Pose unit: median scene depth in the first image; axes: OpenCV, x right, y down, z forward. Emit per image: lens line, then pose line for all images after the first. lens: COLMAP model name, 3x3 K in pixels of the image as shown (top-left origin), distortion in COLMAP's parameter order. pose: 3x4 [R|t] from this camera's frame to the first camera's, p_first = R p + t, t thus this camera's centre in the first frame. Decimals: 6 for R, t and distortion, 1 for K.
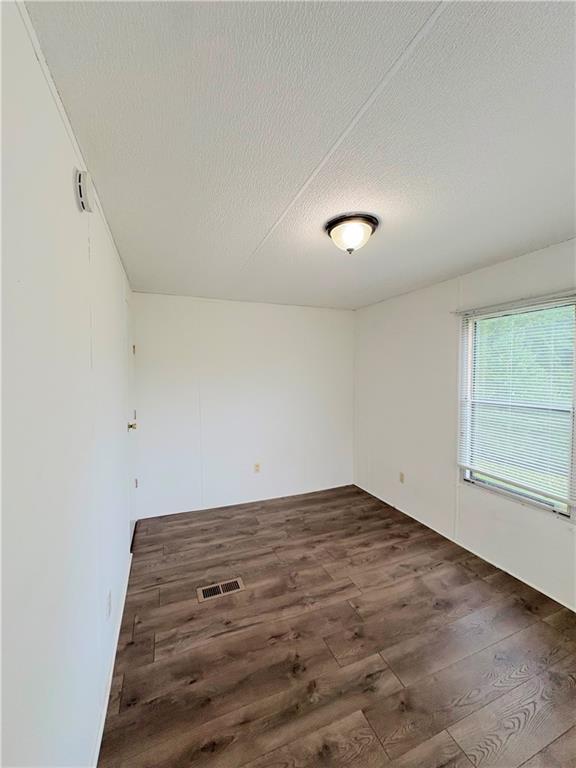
lens RADIAL K [[306.6, 0, 287.9], [0, 306.6, 384.7], [0, 0, 1]] dist [0.000008, 0.000301]
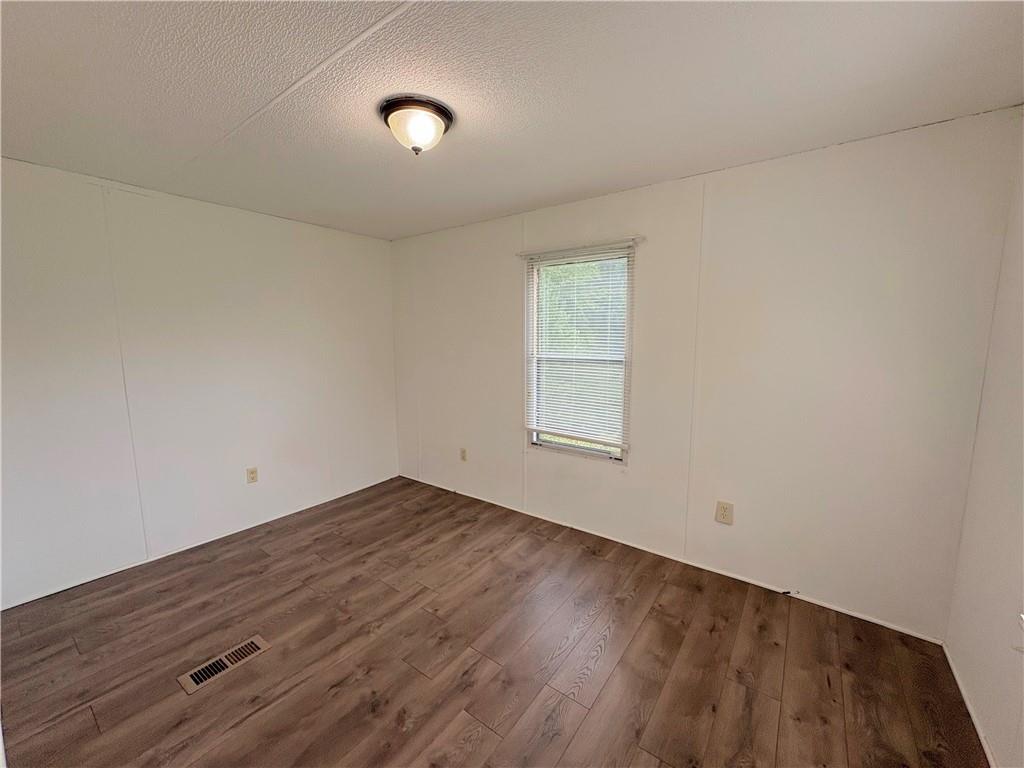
lens RADIAL K [[408.8, 0, 515.8], [0, 408.8, 384.5], [0, 0, 1]] dist [0.000008, 0.000301]
pose [[0.849270, -0.063335, 0.524146, -0.116465], [0.020839, 0.996026, 0.086590, 0.035257], [-0.527547, -0.062616, 0.847215, 0.004899]]
